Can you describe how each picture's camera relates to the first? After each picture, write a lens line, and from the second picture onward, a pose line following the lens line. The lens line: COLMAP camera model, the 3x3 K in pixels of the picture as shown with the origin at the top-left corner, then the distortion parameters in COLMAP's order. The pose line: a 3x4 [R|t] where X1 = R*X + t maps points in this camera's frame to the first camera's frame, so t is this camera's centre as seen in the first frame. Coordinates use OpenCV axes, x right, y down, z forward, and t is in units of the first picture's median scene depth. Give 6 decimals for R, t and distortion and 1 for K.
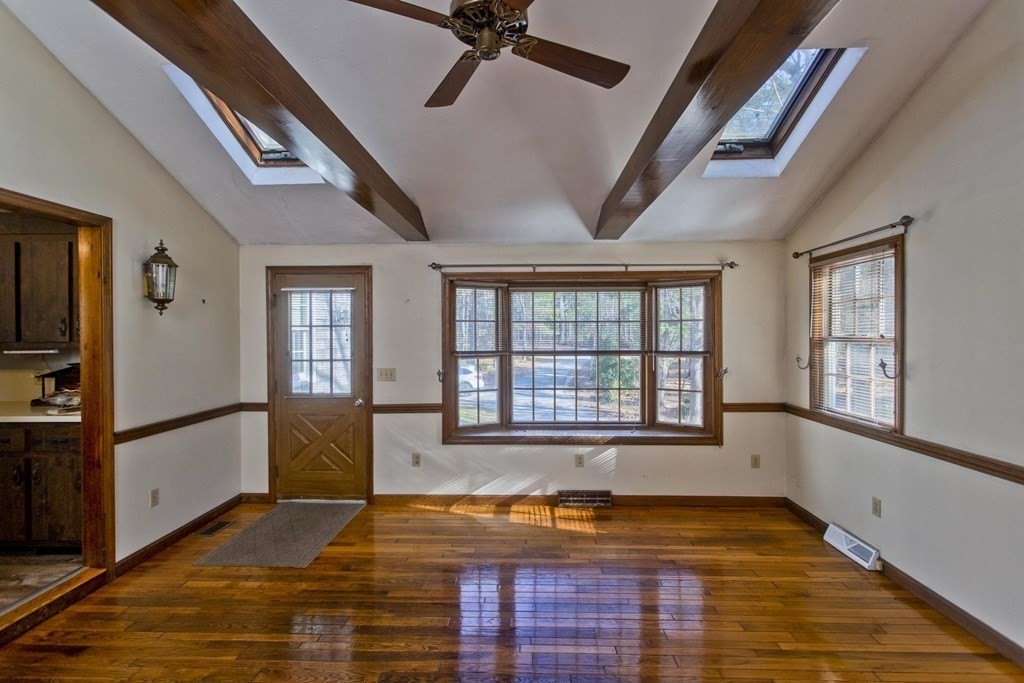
lens RADIAL K [[491.1, 0, 509.6], [0, 491.1, 331.6], [0, 0, 1]] dist [-0.000732, -0.000566]
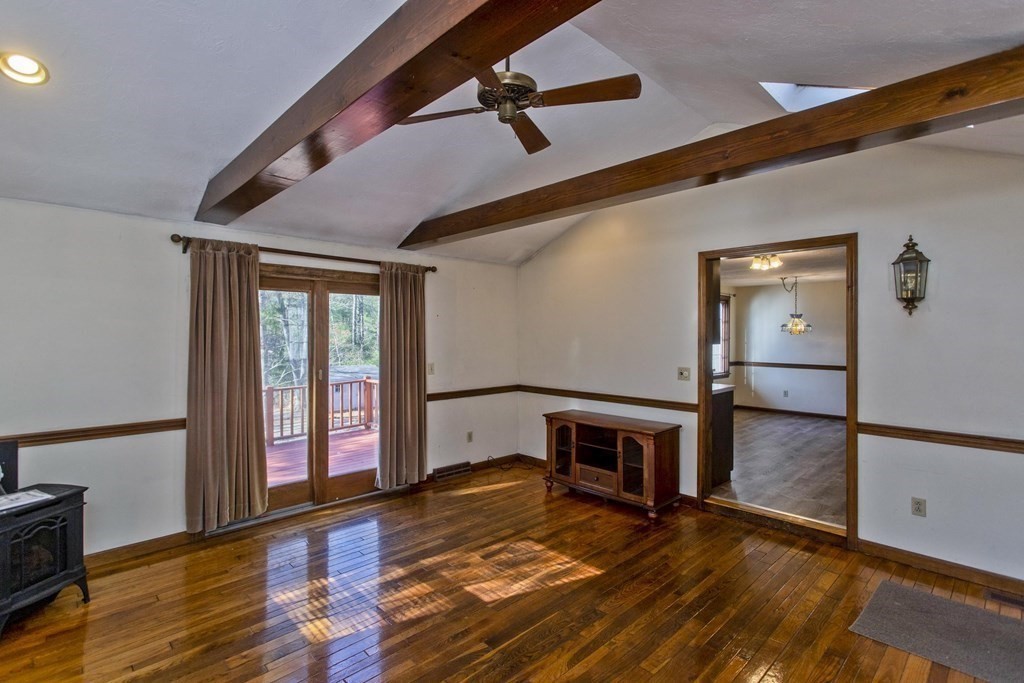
lens RADIAL K [[491.1, 0, 509.6], [0, 491.1, 331.6], [0, 0, 1]] dist [-0.000732, -0.000566]
pose [[-0.695185, 0.006224, -0.718804, 0.482105], [0.004322, 0.999981, 0.004479, -0.008271], [0.718818, 0.000007, -0.695198, 1.040034]]
